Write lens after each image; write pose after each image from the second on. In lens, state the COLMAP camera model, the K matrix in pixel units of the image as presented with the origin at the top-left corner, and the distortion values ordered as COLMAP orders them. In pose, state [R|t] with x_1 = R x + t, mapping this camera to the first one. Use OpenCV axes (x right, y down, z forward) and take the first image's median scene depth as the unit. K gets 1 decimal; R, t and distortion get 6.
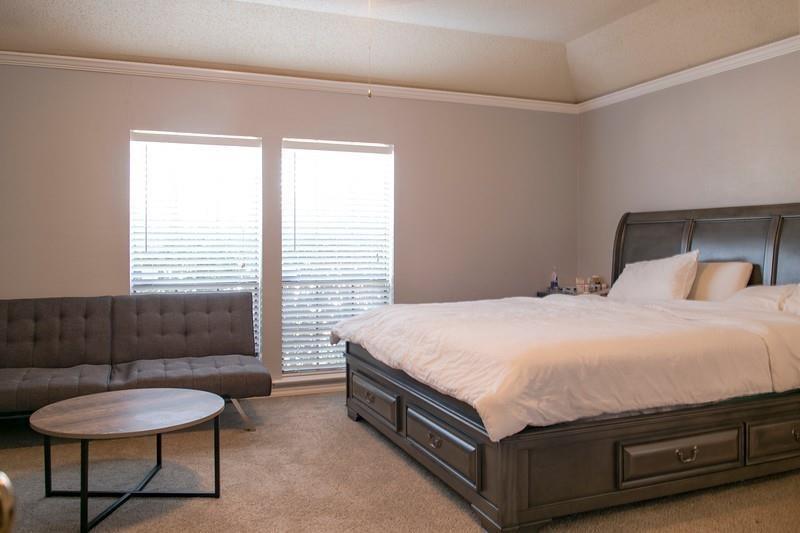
lens RADIAL K [[657.2, 0, 400.8], [0, 657.2, 266.5], [0, 0, 1]] dist [-0.024418, -0.006808]
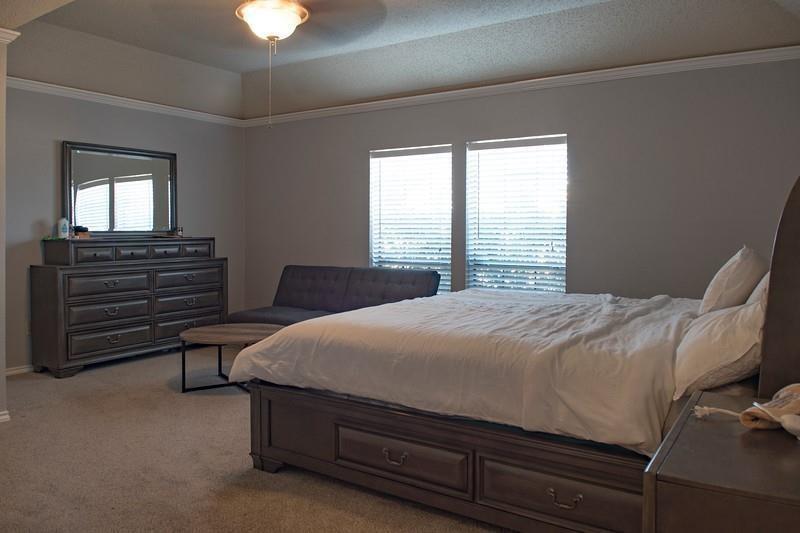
lens RADIAL K [[609.5, 0, 398.0], [0, 609.5, 263.3], [0, 0, 1]] dist [-0.028962, 0.001906]
pose [[0.565089, 0.048772, -0.823587, 0.710293], [-0.033599, 0.998783, 0.036094, -0.015624], [0.824345, 0.007276, 0.566040, 0.308340]]
